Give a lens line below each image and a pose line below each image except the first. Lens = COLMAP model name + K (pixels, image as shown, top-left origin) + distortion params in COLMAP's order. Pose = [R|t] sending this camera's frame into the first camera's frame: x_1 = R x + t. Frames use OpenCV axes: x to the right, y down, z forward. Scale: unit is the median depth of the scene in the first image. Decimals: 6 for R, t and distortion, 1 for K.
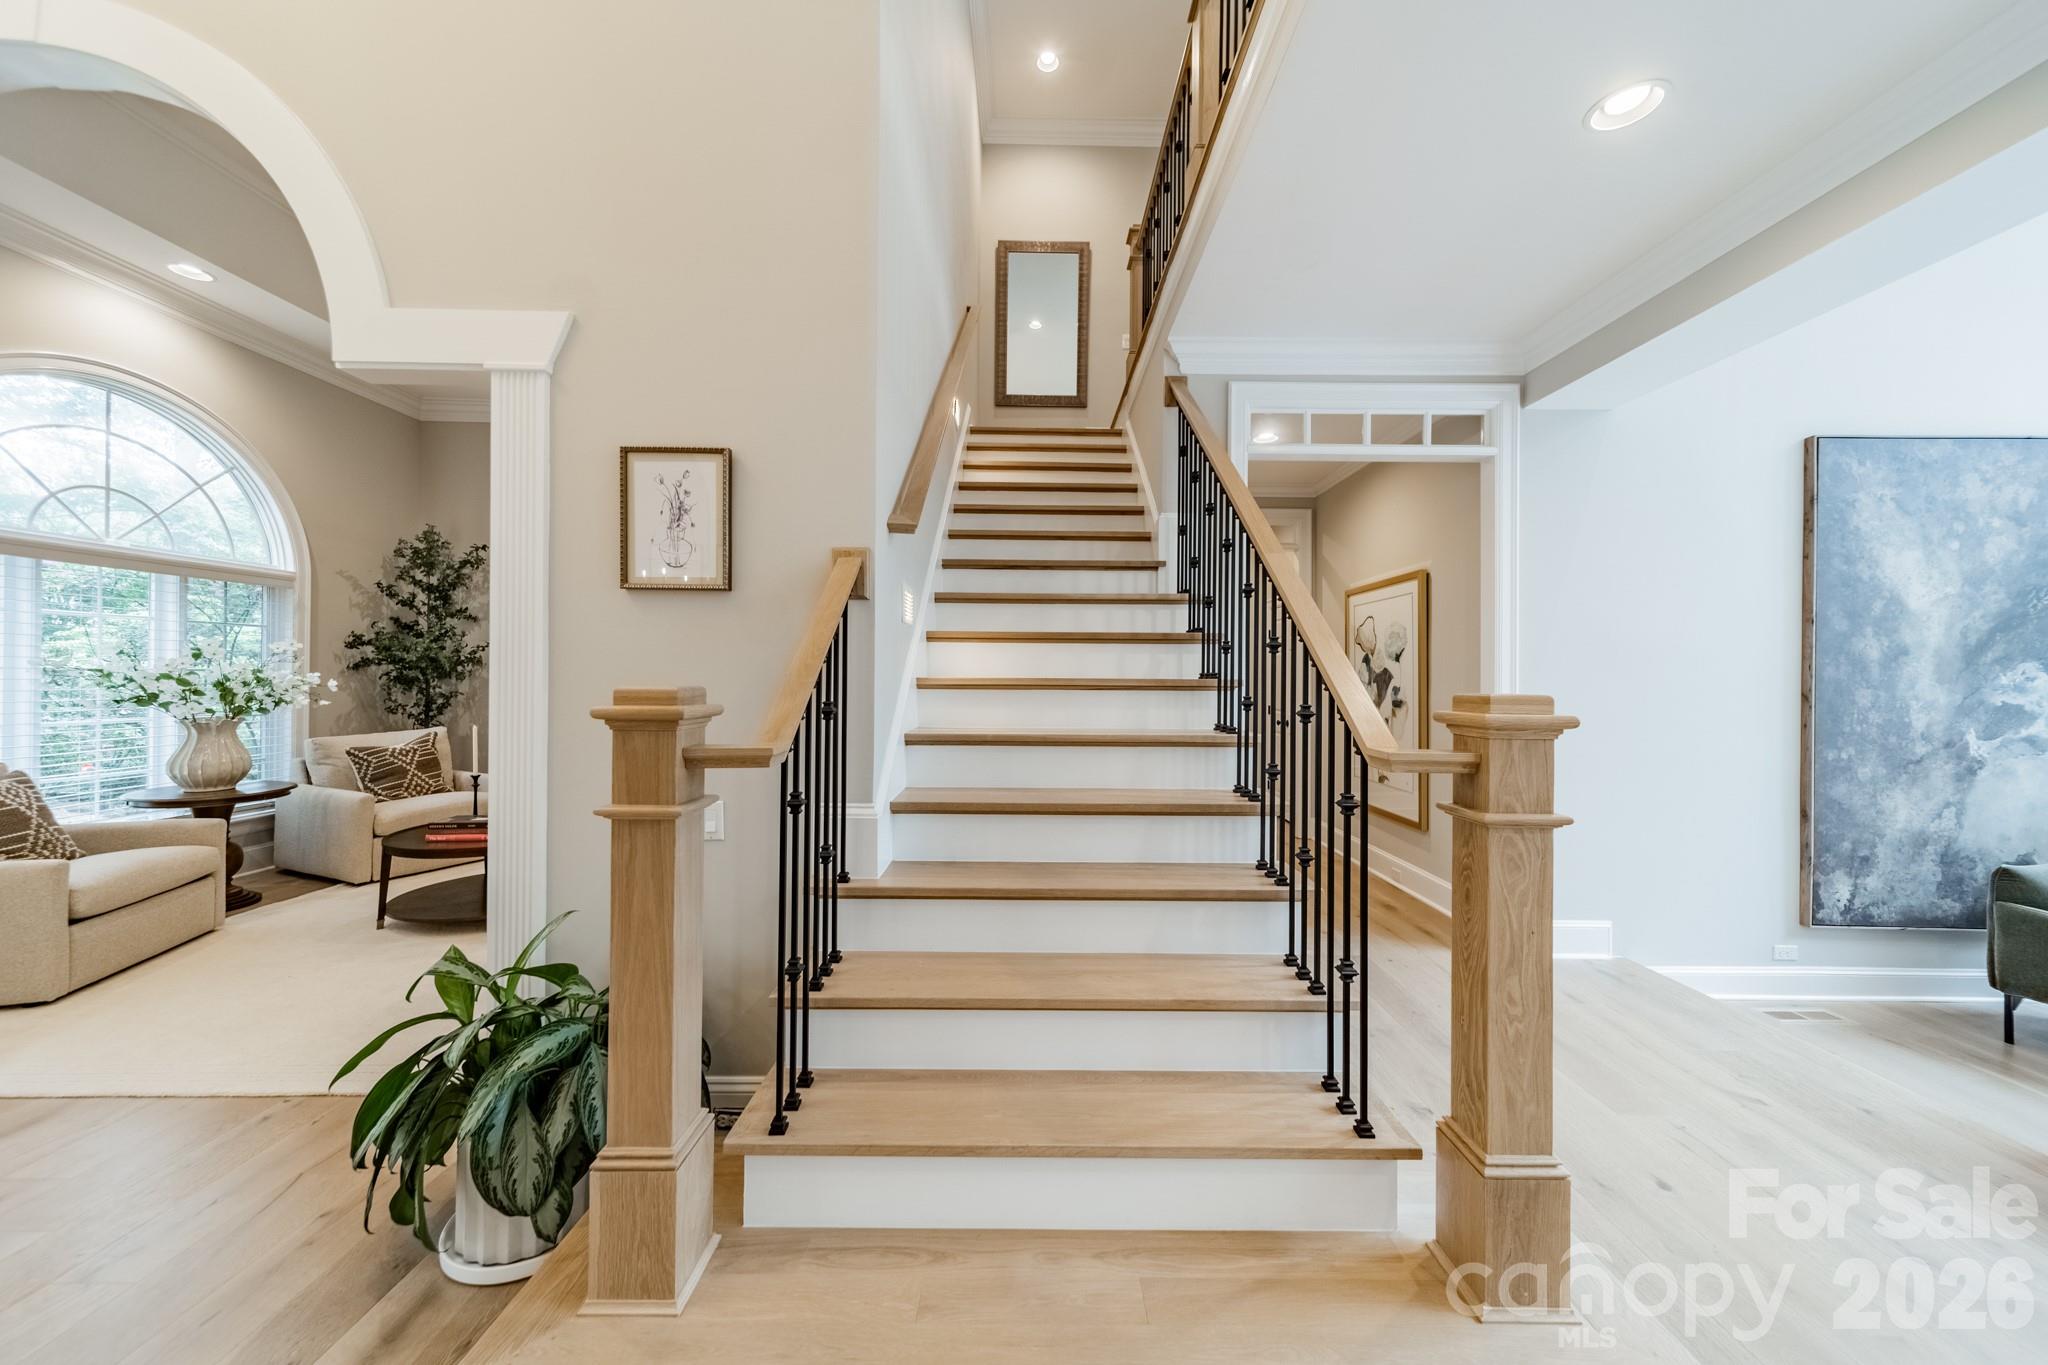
lens RADIAL K [[713.8, 0, 1020.8], [0, 713.8, 681.7], [0, 0, 1]] dist [0.002144, 0.000242]
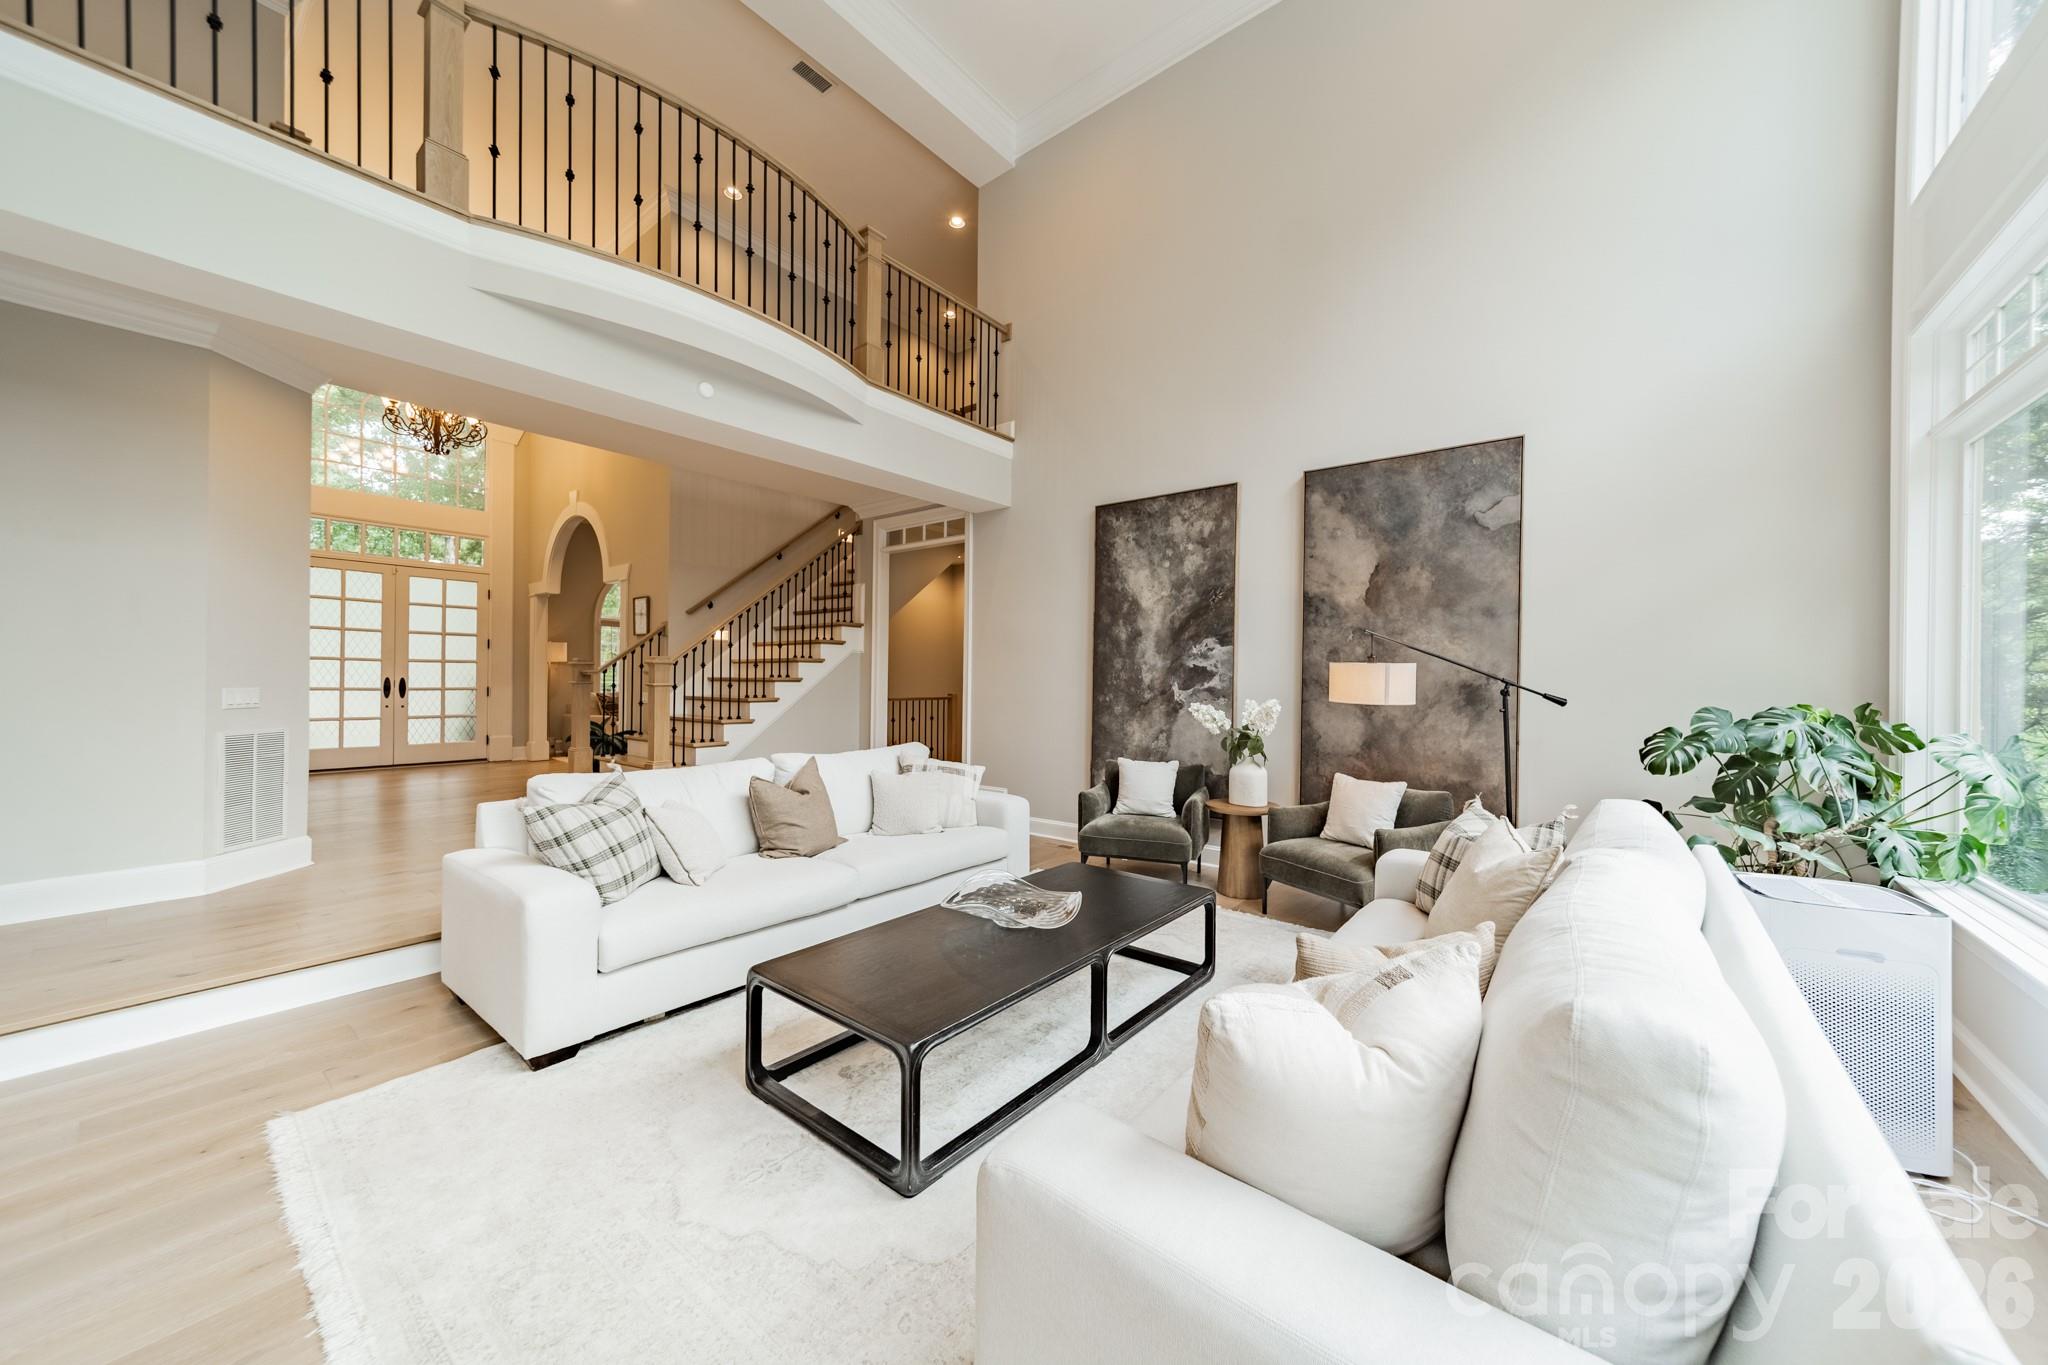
lens RADIAL K [[713.8, 0, 1027.3], [0, 713.8, 684.1], [0, 0, 1]] dist [0.002144, 0.000242]
pose [[0.785748, 0.003908, -0.618535, 2.021811], [-0.005785, 0.999983, -0.001031, 0.072369], [0.618520, 0.004388, 0.785757, -0.400291]]
